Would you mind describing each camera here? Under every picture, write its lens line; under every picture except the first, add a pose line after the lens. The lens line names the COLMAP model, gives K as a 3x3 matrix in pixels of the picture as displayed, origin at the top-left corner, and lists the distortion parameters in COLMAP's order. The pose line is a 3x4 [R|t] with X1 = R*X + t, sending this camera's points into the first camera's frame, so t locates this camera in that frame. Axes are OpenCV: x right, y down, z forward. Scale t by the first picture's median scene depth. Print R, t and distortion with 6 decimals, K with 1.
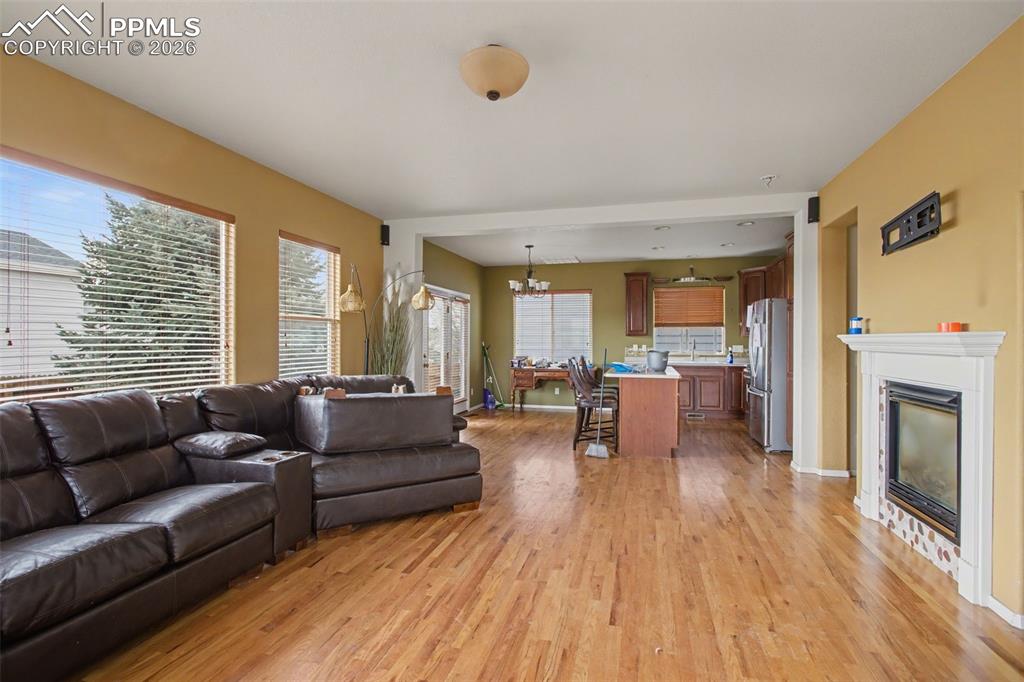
lens RADIAL K [[495.6, 0, 501.5], [0, 495.6, 341.4], [0, 0, 1]] dist [-0.001391, -0.000397]
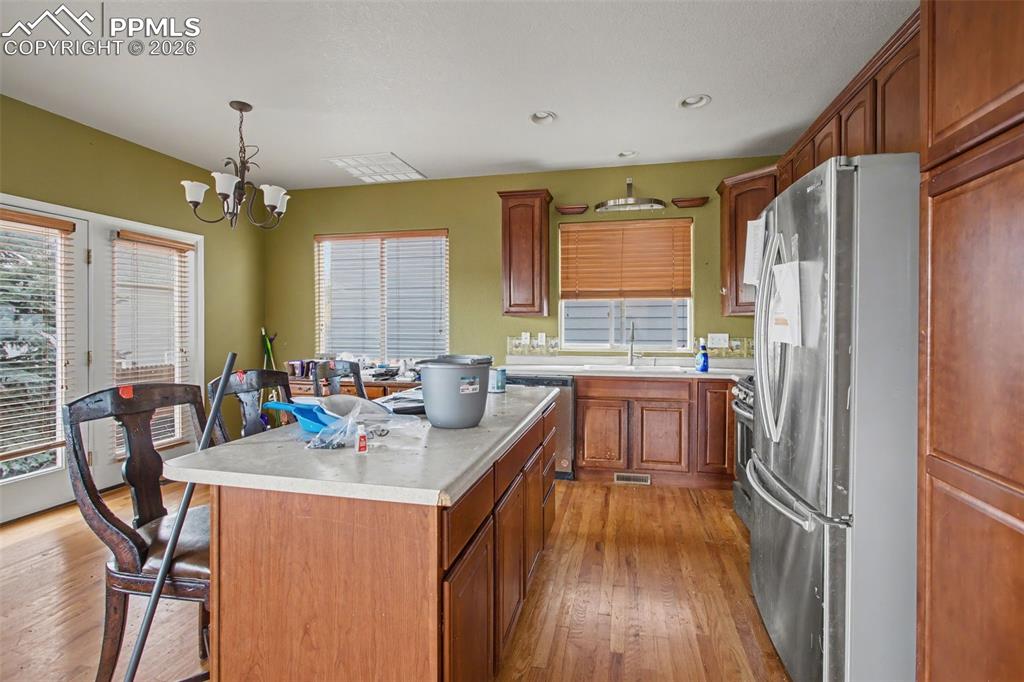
lens RADIAL K [[495.6, 0, 503.6], [0, 495.6, 333.2], [0, 0, 1]] dist [-0.001391, -0.000397]
pose [[0.999221, -0.003655, 0.039284, 0.237123], [0.003234, 0.999937, 0.010783, 0.001501], [-0.039321, -0.010648, 0.999170, 0.501117]]
